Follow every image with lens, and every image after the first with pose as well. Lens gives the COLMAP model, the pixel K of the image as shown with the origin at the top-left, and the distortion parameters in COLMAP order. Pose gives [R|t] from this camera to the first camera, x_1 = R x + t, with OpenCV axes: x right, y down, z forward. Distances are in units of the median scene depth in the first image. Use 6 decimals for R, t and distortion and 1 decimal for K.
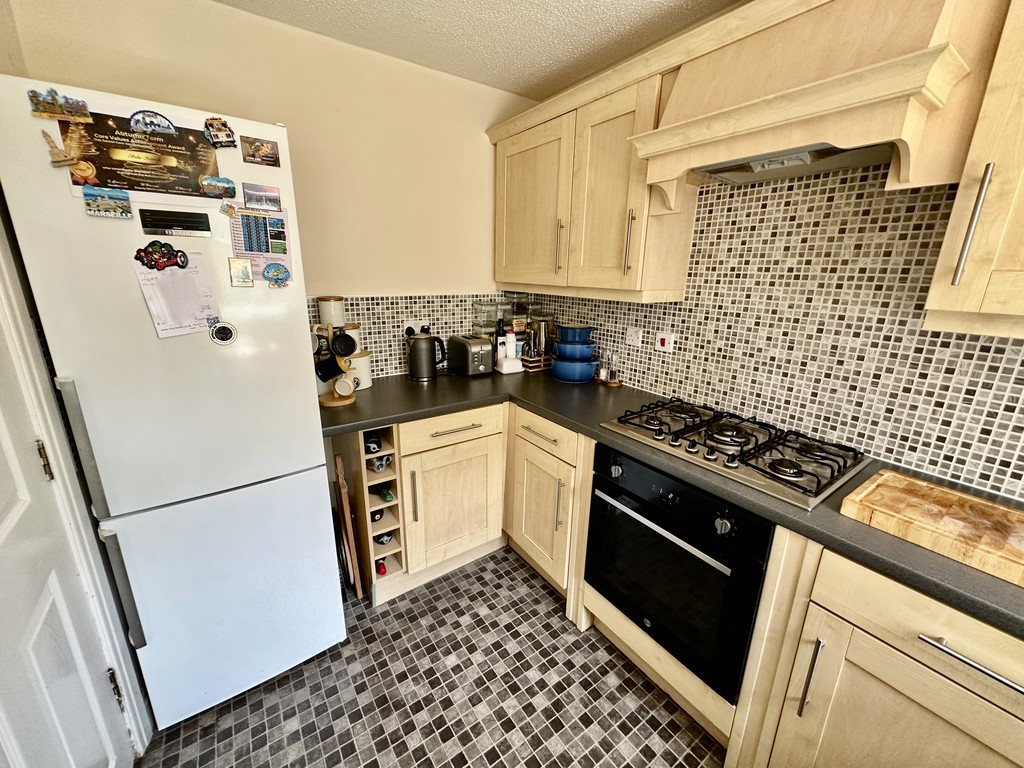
lens RADIAL K [[408.4, 0, 510.4], [0, 408.4, 382.4], [0, 0, 1]] dist [-0.002085, 0.000200]
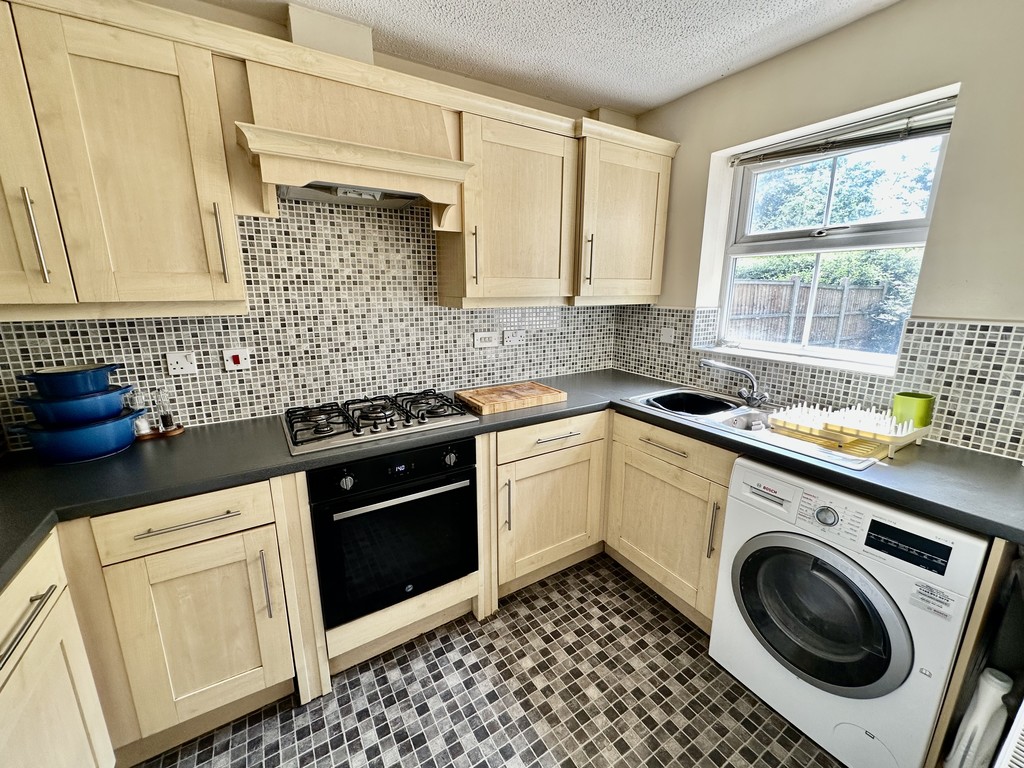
lens RADIAL K [[408.4, 0, 510.4], [0, 408.4, 382.4], [0, 0, 1]] dist [-0.002085, 0.000200]
pose [[0.055045, -0.241580, 0.968818, -0.551386], [0.268241, 0.938198, 0.218704, -0.105001], [-0.961778, 0.247839, 0.116445, 0.420994]]
